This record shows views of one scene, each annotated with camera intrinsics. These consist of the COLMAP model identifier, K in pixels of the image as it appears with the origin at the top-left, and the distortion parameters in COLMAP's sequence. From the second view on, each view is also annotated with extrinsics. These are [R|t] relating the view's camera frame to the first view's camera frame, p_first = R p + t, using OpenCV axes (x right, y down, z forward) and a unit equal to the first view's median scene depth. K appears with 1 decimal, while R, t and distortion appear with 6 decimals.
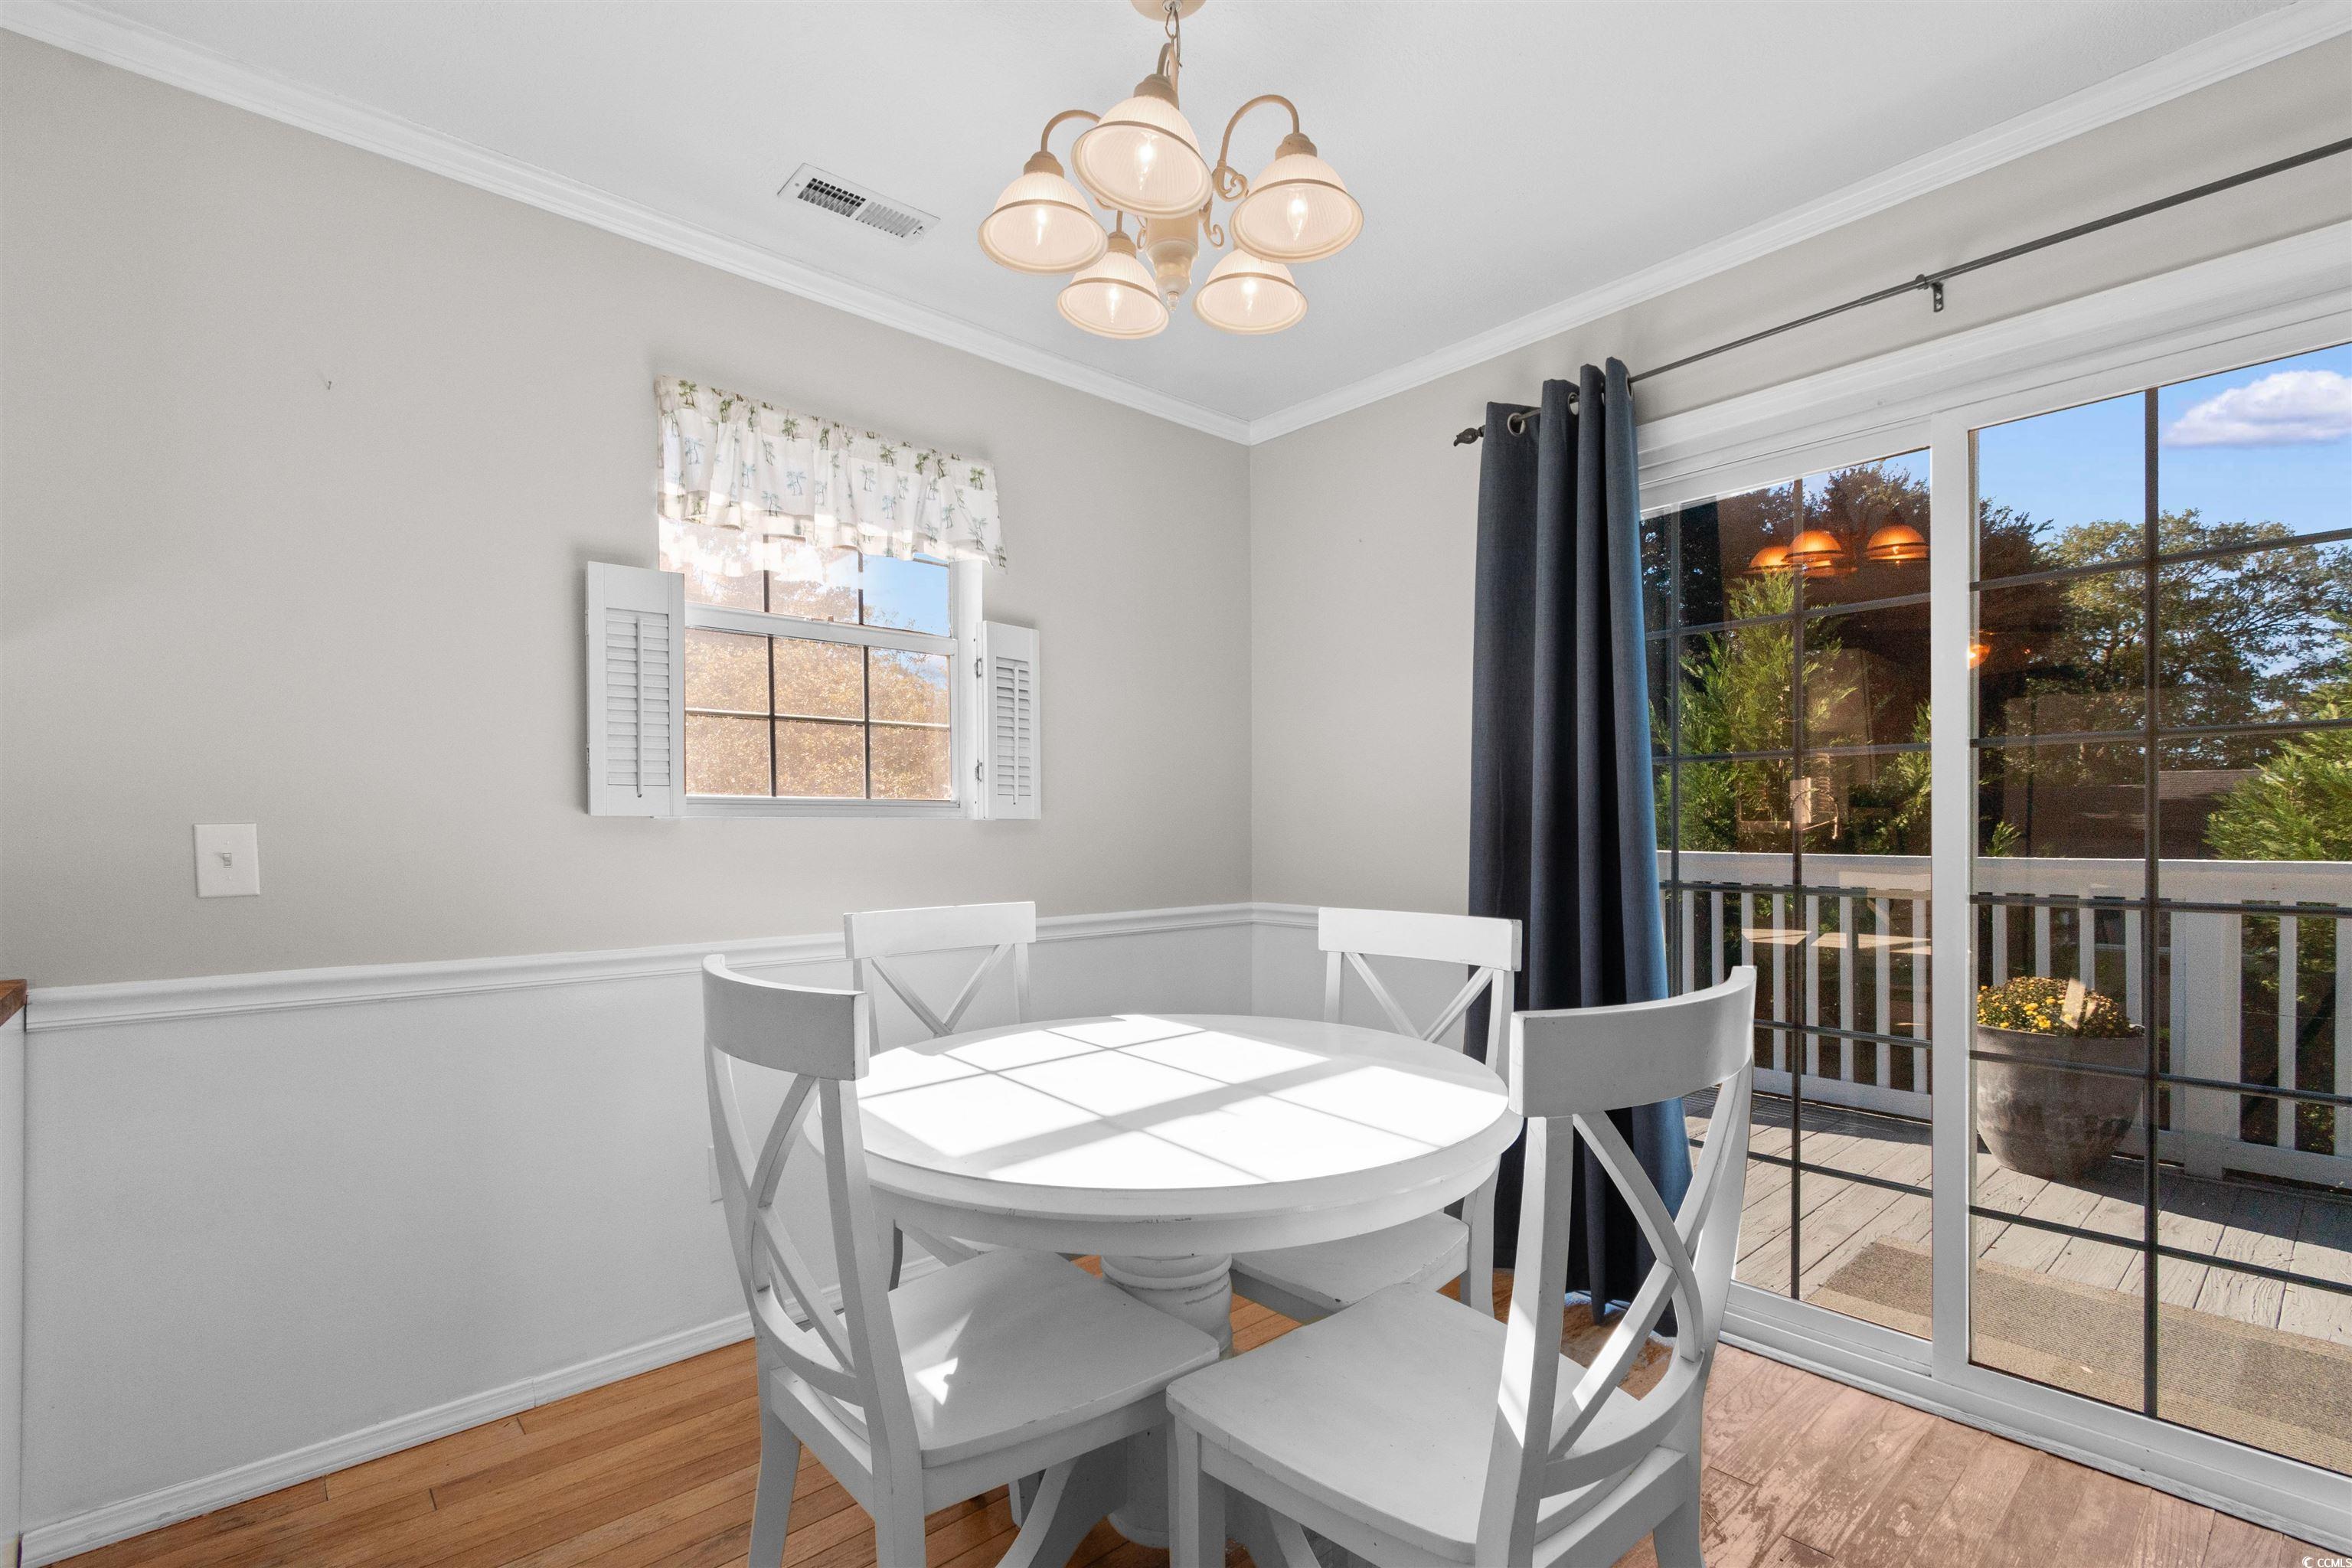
lens RADIAL K [[1041.6, 0, 1178.9], [0, 1041.6, 841.7], [0, 0, 1]] dist [0.005789, -0.001881]
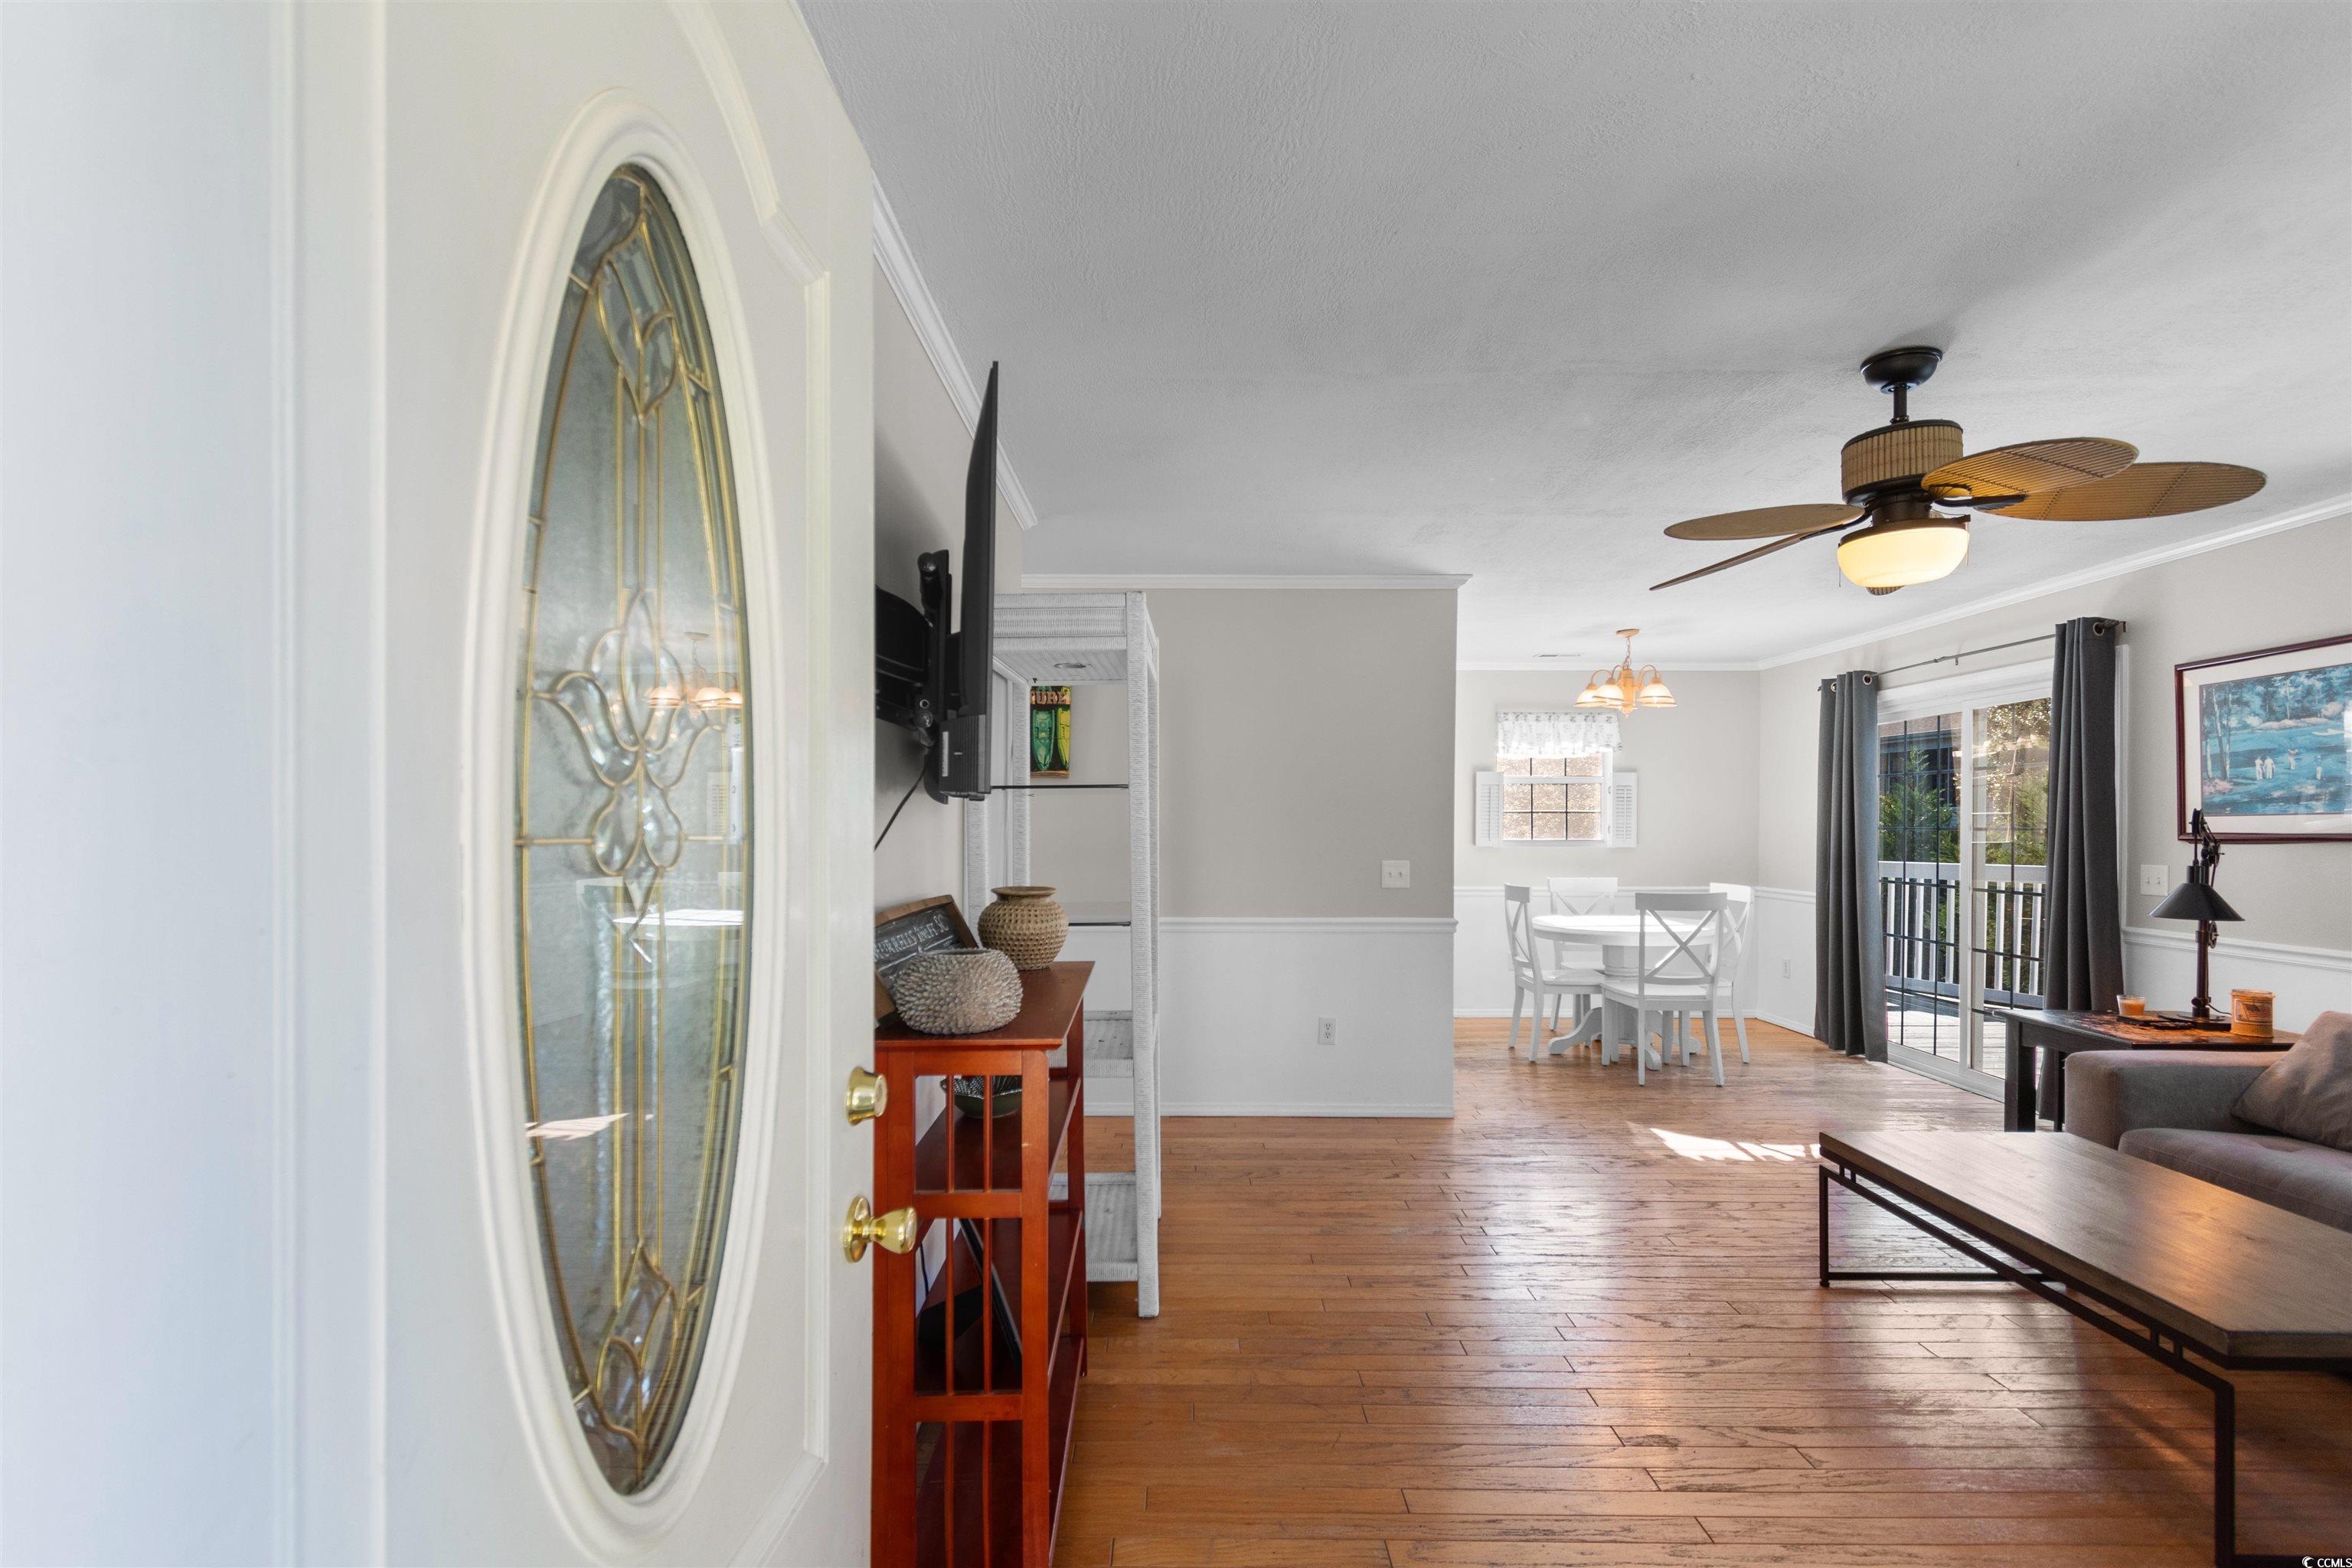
lens RADIAL K [[1041.6, 0, 1170.8], [0, 1041.6, 837.6], [0, 0, 1]] dist [0.005789, -0.001881]
pose [[0.726430, 0.013702, -0.687104, 0.866891], [-0.017169, 0.999851, 0.001786, -0.033421], [0.687026, 0.010500, 0.726557, -1.783188]]
